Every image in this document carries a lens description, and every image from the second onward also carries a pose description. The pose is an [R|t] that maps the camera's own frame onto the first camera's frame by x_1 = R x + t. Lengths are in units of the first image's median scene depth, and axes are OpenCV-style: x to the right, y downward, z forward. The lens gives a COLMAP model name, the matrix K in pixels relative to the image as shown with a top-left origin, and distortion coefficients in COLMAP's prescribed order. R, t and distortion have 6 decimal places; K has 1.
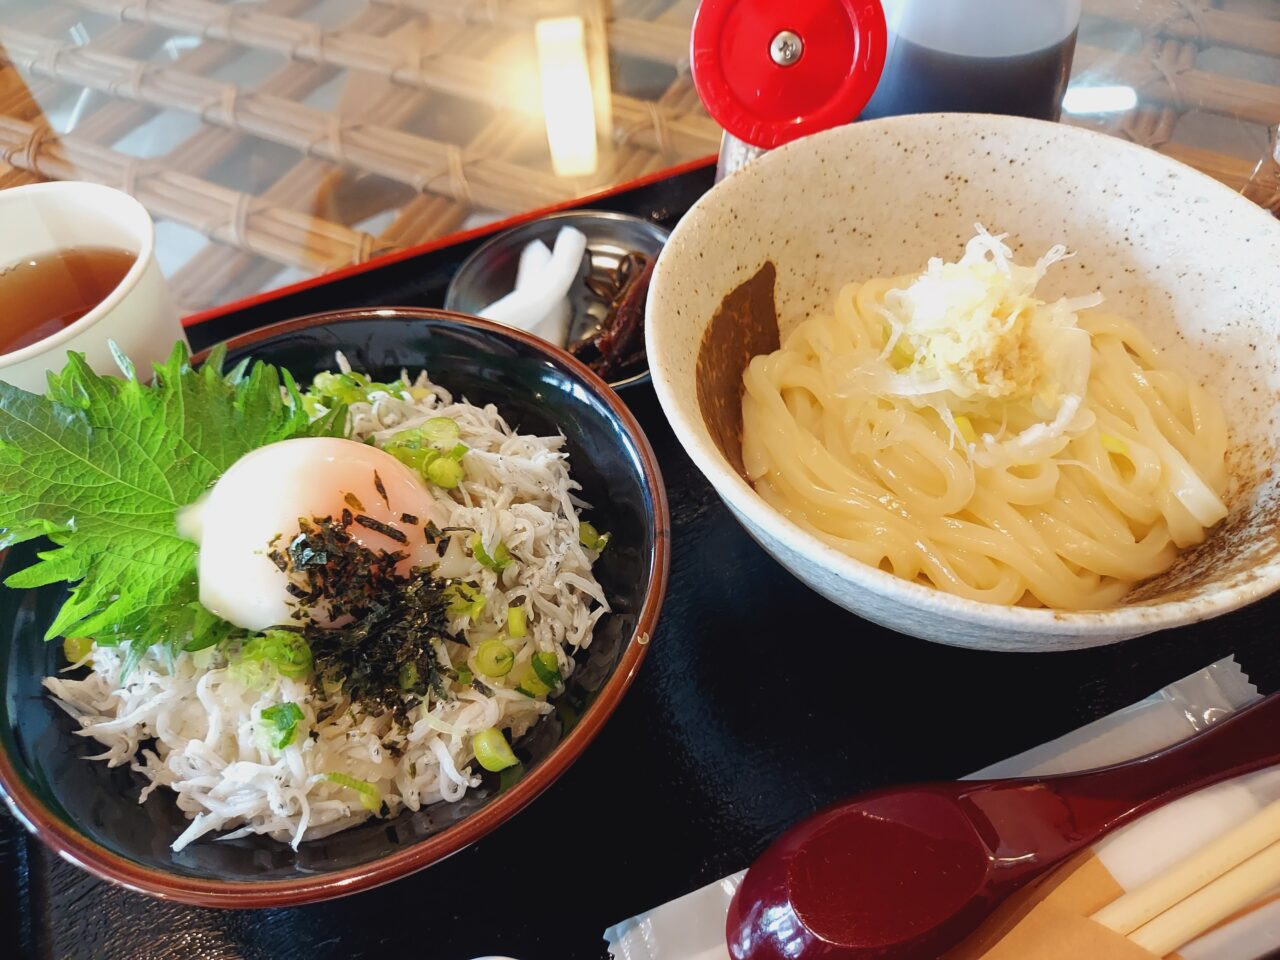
lens RADIAL K [[992.6, 0, 633.1], [0, 992.6, 483.1], [0, 0, 1]] dist [0.005490, -0.060529]
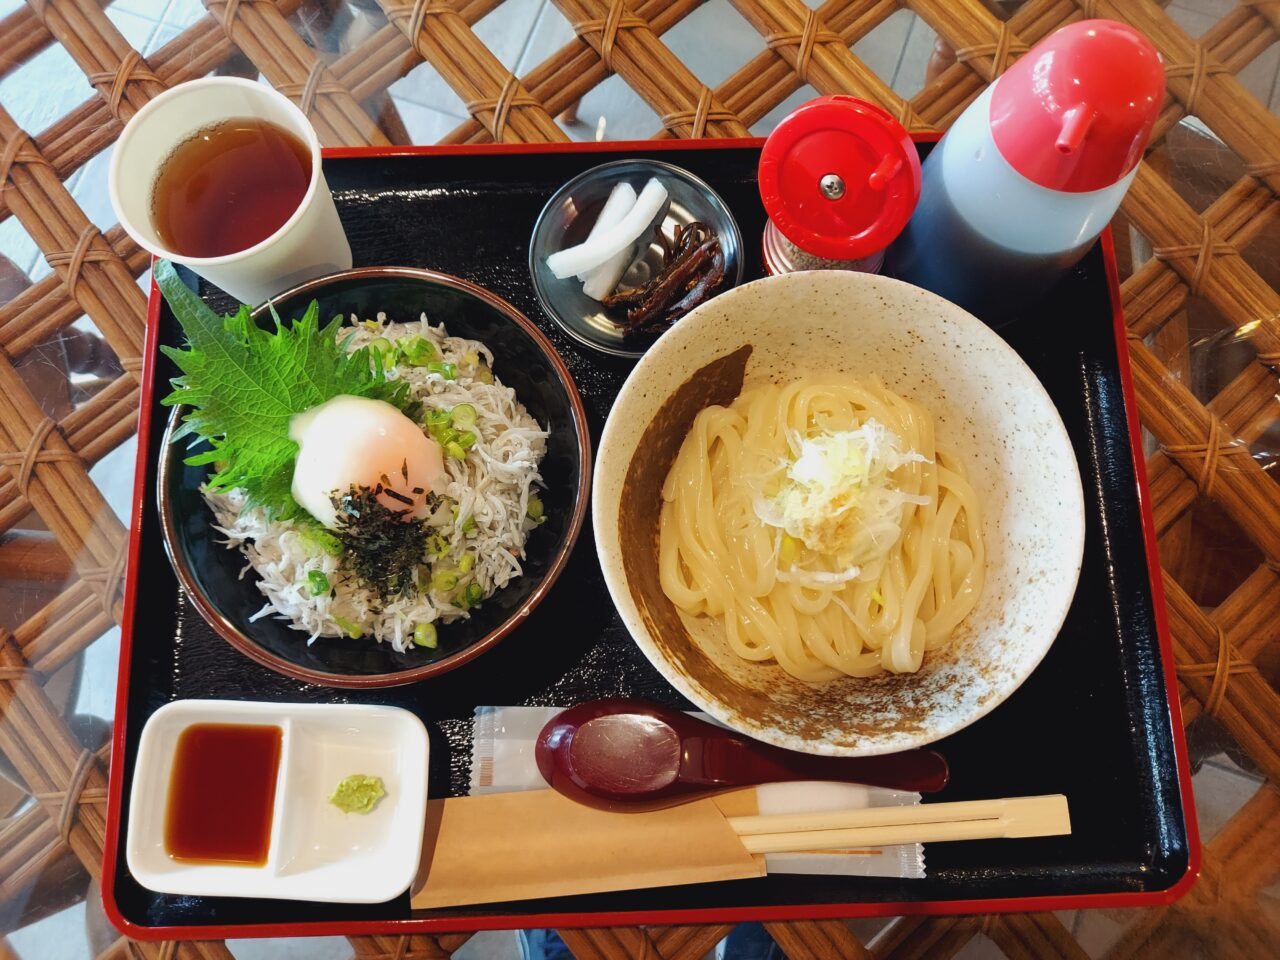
lens RADIAL K [[992.6, 0, 633.1], [0, 992.6, 483.1], [0, 0, 1]] dist [0.005490, -0.060529]
pose [[0.923596, 0.381600, -0.036764, 0.152280], [-0.323563, 0.827359, 0.459111, -0.831025], [0.205614, -0.412138, 0.887618, -0.359627]]
